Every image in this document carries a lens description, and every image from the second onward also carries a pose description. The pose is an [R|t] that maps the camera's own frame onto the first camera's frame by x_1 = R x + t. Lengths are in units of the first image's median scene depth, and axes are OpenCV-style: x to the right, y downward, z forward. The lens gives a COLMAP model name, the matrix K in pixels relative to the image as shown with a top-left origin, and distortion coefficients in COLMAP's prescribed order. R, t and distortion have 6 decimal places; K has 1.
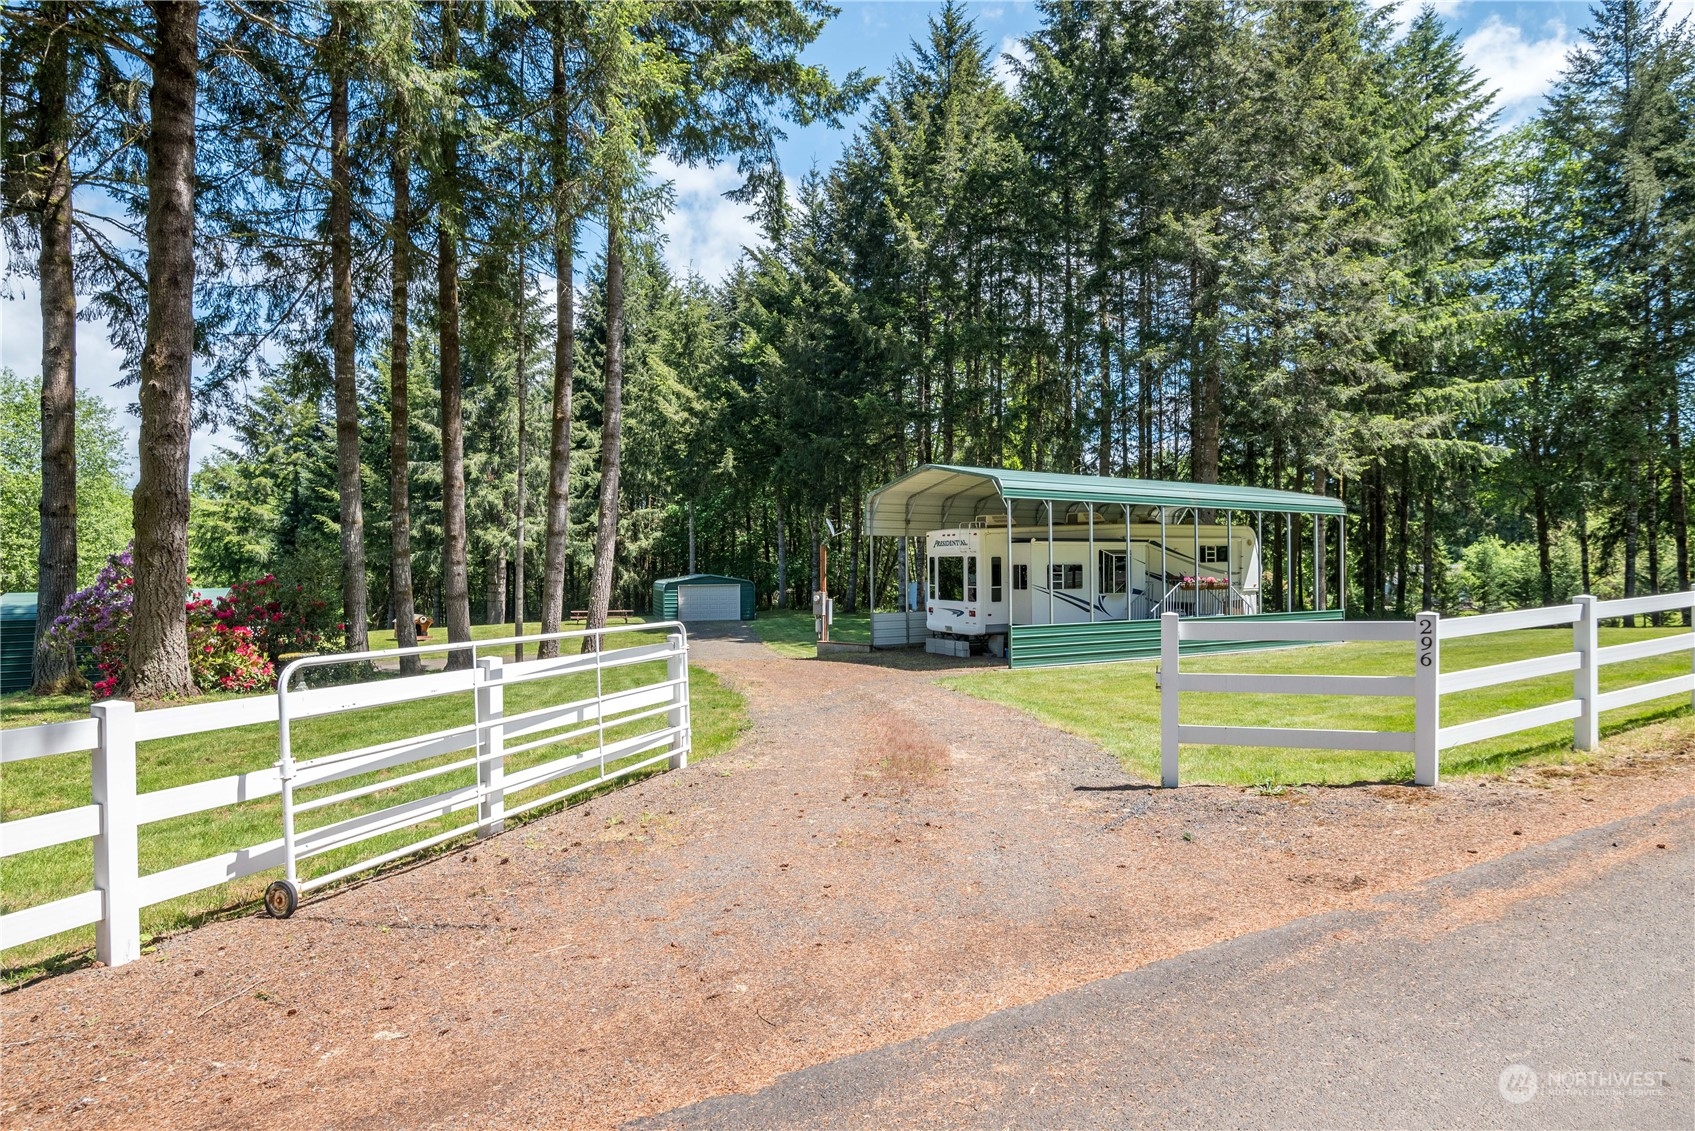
lens RADIAL K [[912.8, 0, 849.4], [0, 912.8, 575.2], [0, 0, 1]] dist [-0.020478, -0.001751]
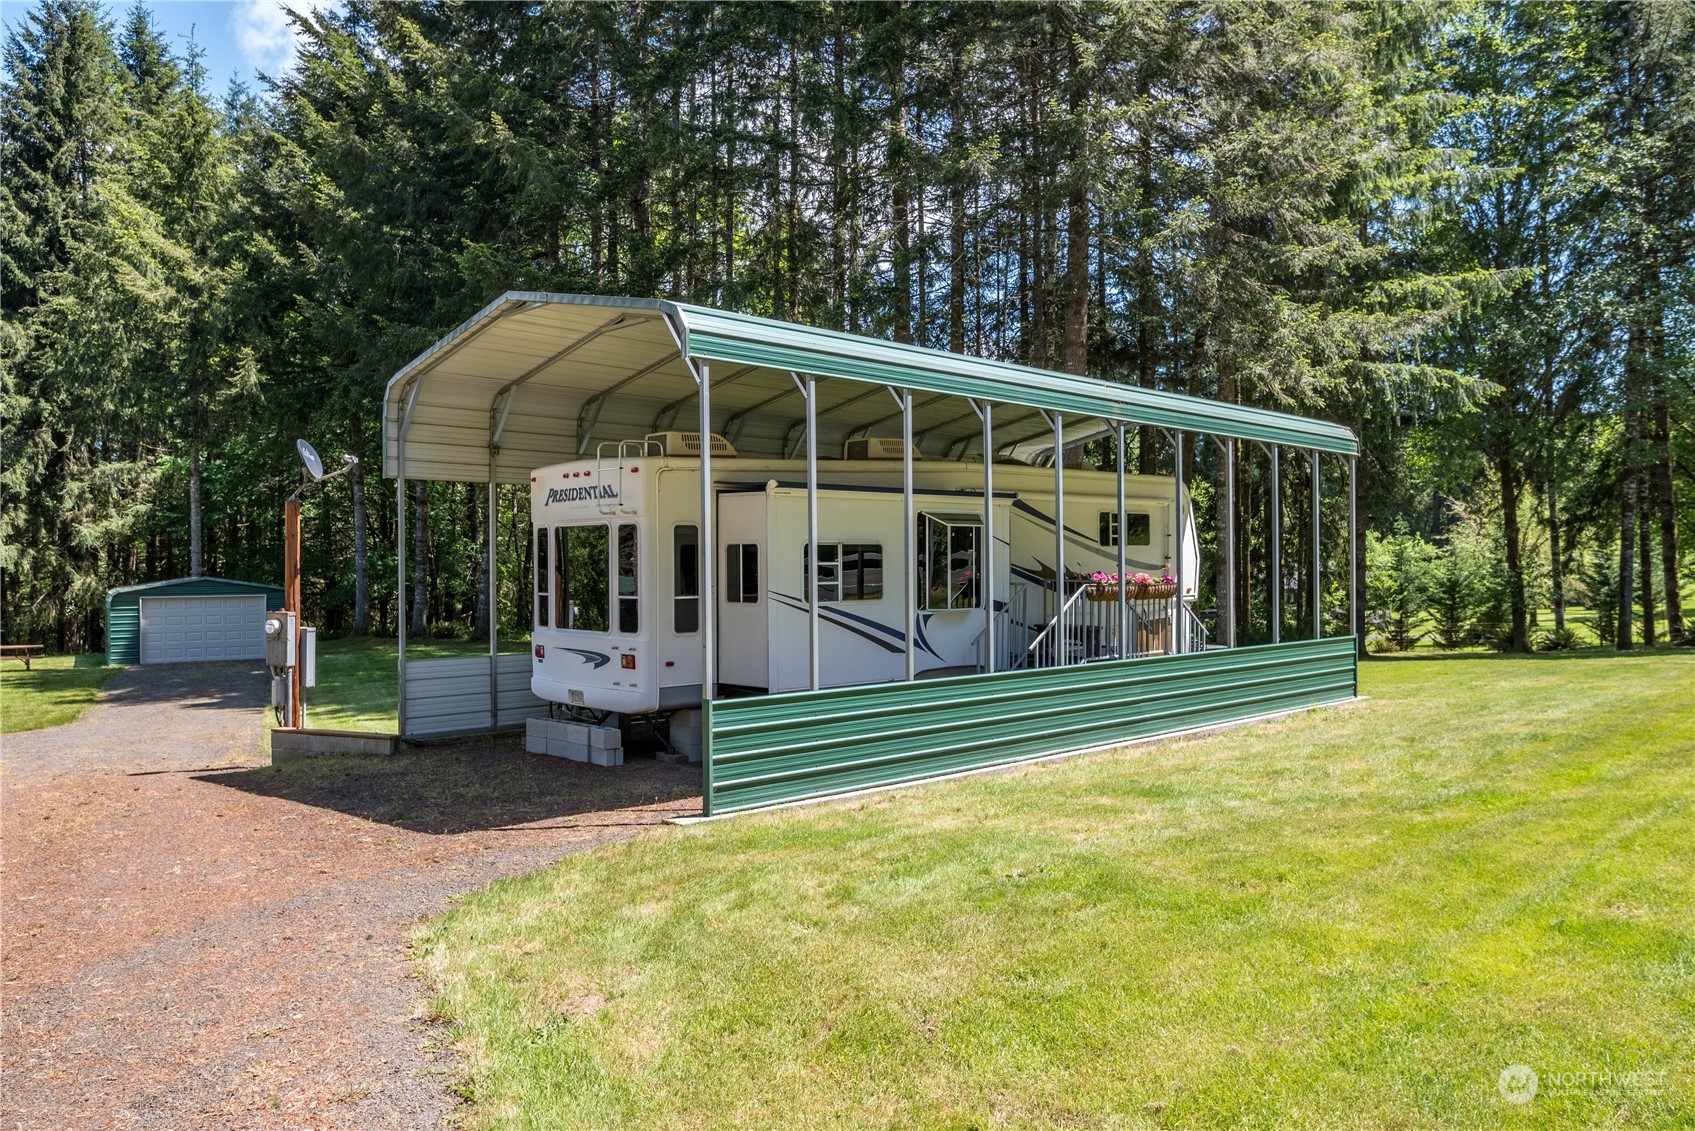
lens RADIAL K [[1214.6, 0, 846.6], [0, 1214.6, 570.4], [0, 0, 1]] dist [-0.000428, 0.001066]
pose [[0.969724, -0.001434, 0.244199, 0.086743], [0.003473, 0.999963, -0.007919, 0.004848], [-0.244178, 0.008527, 0.969693, 0.395636]]
